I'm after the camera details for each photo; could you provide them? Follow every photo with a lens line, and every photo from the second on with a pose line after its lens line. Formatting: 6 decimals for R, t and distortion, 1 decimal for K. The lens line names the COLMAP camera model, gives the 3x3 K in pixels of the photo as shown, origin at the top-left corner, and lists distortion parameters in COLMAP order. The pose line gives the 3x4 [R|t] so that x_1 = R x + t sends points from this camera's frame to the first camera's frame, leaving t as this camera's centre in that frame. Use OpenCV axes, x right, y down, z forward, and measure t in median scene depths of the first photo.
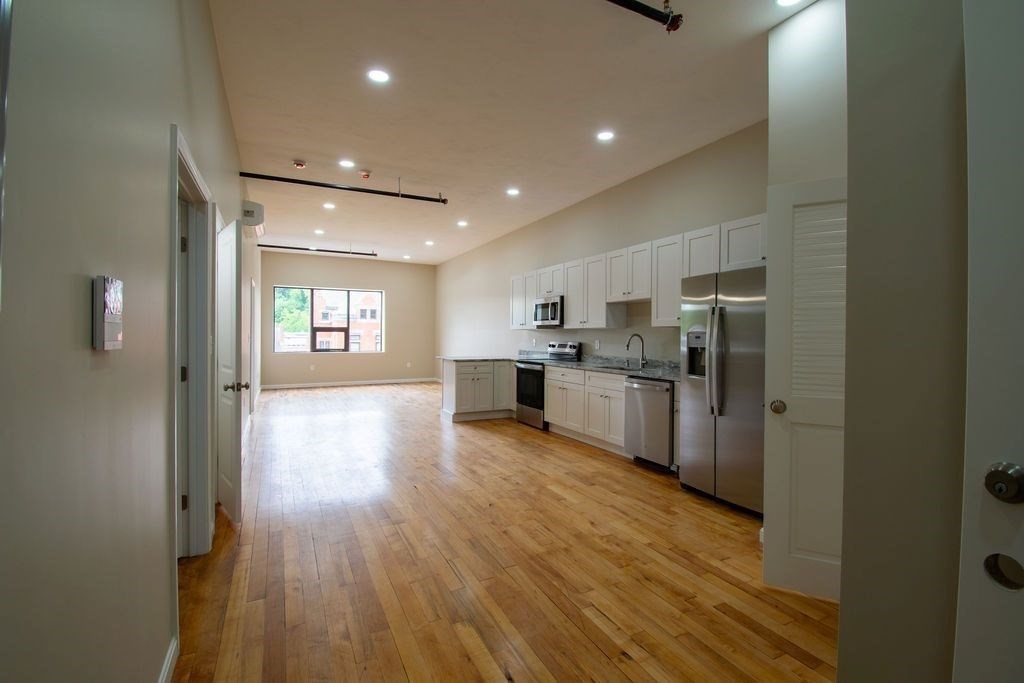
lens RADIAL K [[460.8, 0, 528.3], [0, 460.8, 336.2], [0, 0, 1]] dist [-0.004992, -0.004413]
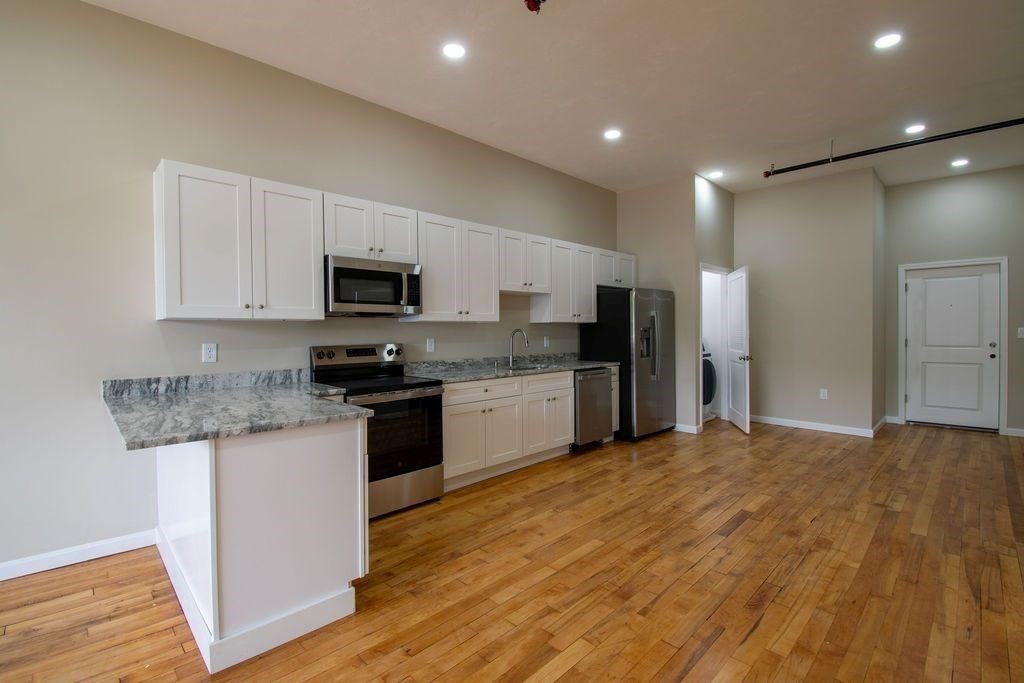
lens RADIAL K [[460.8, 0, 503.3], [0, 460.8, 337.6], [0, 0, 1]] dist [-0.004992, -0.004413]
pose [[-0.265825, -0.022353, 0.963762, -0.545095], [0.005853, 0.999675, 0.024800, -0.009384], [-0.964003, 0.012233, -0.265608, 1.085896]]
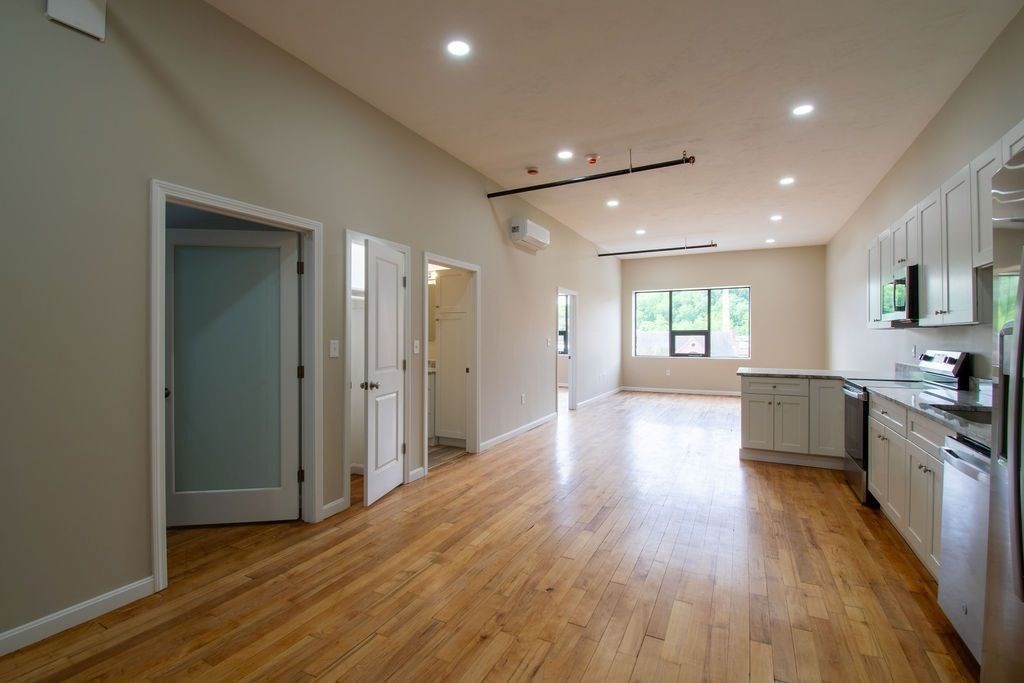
lens RADIAL K [[460.8, 0, 507.6], [0, 460.8, 336.9], [0, 0, 1]] dist [-0.004992, -0.004413]
pose [[0.567498, -0.007029, -0.823345, 0.251364], [0.002411, 0.999973, -0.006876, -0.001403], [0.823371, 0.001917, 0.567500, 0.317249]]
